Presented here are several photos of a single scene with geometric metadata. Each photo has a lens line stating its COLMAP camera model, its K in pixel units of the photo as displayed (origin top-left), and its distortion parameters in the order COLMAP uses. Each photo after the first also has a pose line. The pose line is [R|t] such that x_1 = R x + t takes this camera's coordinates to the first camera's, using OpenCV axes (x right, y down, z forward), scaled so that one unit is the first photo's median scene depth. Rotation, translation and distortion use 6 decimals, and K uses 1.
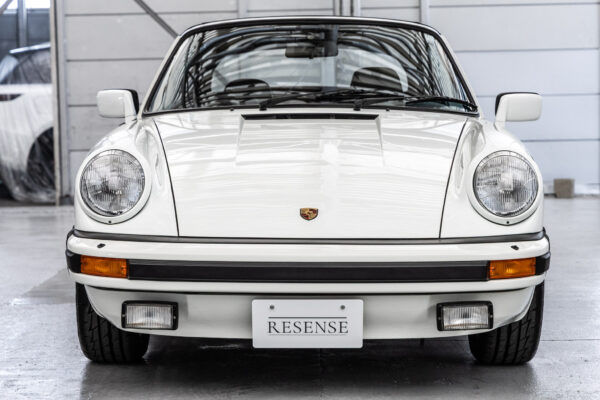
lens RADIAL K [[1498.4, 0, 303.2], [0, 1498.4, 200.7], [0, 0, 1]] dist [0.050083, 0.000000]
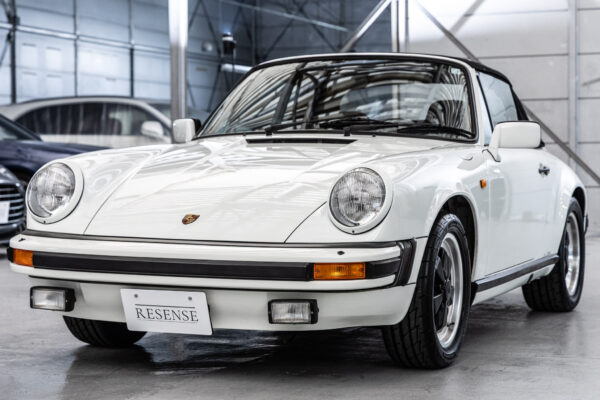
lens RADIAL K [[1498.4, 0, 298.1], [0, 1498.4, 199.9], [0, 0, 1]] dist [0.050083, 0.000000]
pose [[0.927493, 0.020603, -0.373271, 0.529098], [-0.033602, 0.999033, -0.028349, 0.024768], [0.372326, 0.038836, 0.927289, -0.047549]]
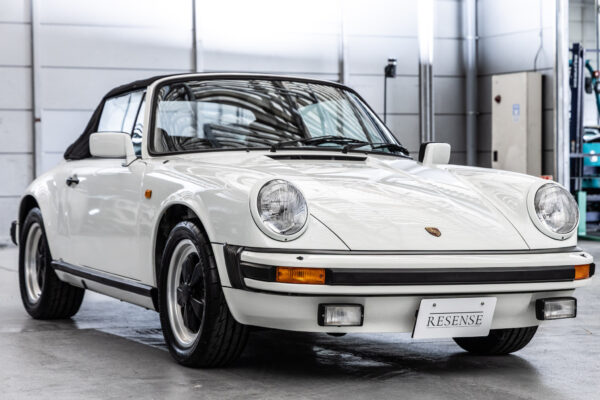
lens RADIAL K [[1498.4, 0, 299.0], [0, 1498.4, 198.6], [0, 0, 1]] dist [0.050083, 0.000000]
pose [[0.901146, 0.004396, 0.433494, -0.658244], [0.015192, 0.999014, -0.041713, 0.032523], [-0.433250, 0.044175, 0.900191, -0.081658]]
